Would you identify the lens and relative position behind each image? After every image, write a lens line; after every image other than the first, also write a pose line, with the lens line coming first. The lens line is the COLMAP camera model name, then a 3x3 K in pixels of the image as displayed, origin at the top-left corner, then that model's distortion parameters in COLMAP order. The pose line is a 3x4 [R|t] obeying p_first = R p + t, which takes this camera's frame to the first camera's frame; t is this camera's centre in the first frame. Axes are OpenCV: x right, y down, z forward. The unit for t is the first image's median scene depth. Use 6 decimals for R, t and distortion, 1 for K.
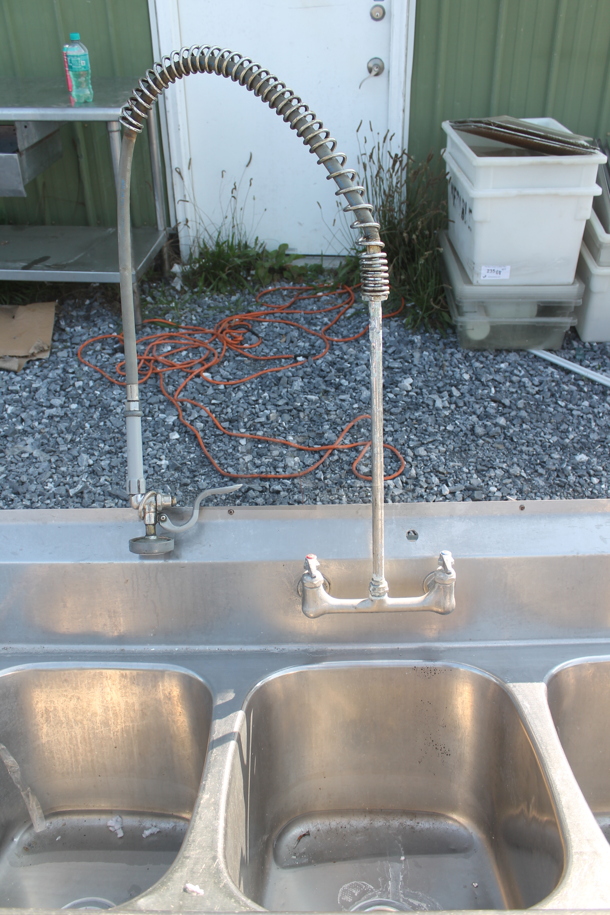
lens RADIAL K [[777.0, 0, 305.0], [0, 777.0, 457.5], [0, 0, 1]] dist [-0.167710, 0.141875]
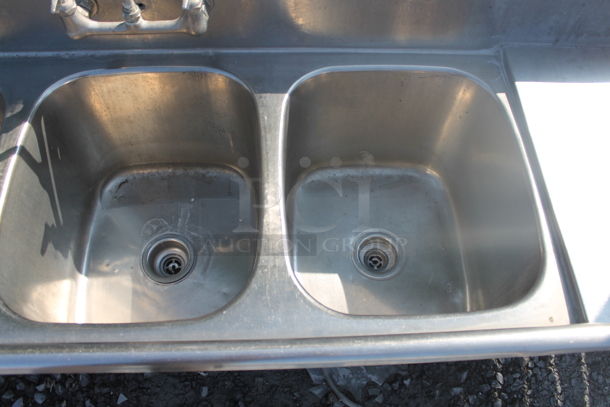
lens RADIAL K [[518.0, 0, 308.6], [0, 518.0, 204.4], [0, 0, 1]] dist [-0.167710, 0.141875]
pose [[0.995214, -0.022798, 0.095023, 0.126861], [-0.047379, 0.737888, 0.673259, -0.053541], [-0.085466, -0.674538, 0.733276, 0.140266]]
